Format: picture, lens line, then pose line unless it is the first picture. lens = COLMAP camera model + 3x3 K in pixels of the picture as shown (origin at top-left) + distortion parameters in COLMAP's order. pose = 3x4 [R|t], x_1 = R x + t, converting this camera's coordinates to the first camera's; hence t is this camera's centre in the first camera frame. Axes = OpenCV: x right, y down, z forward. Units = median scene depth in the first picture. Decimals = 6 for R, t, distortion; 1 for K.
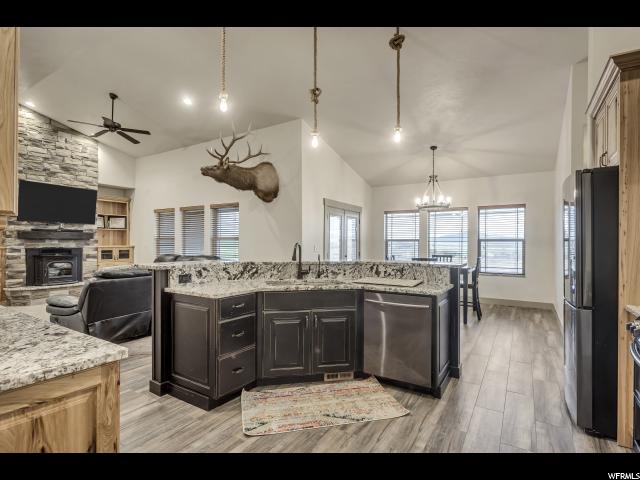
lens RADIAL K [[326.8, 0, 317.3], [0, 326.8, 245.6], [0, 0, 1]] dist [-0.001411, -0.001050]
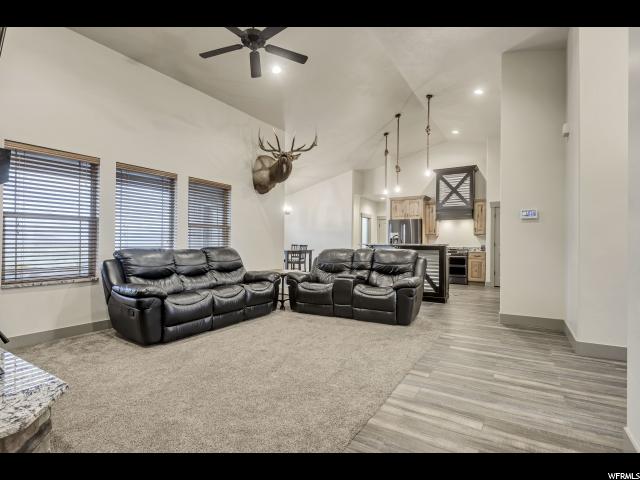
lens RADIAL K [[326.8, 0, 317.3], [0, 326.8, 245.6], [0, 0, 1]] dist [-0.001411, -0.001050]
pose [[-0.015326, -0.018037, 0.999720, -1.128486], [0.004827, 0.999824, 0.018113, 0.013344], [-0.999871, 0.005103, -0.015236, 0.771100]]
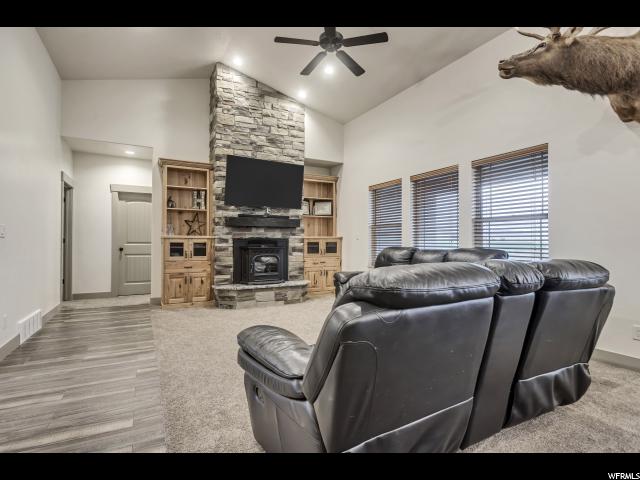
lens RADIAL K [[333.2, 0, 317.8], [0, 333.2, 237.7], [0, 0, 1]] dist [-0.002384, -0.000480]
pose [[0.869511, -0.009203, -0.493828, -0.270017], [0.000025, 0.999827, -0.018588, 0.021258], [0.493914, 0.016150, 0.869361, 0.346739]]
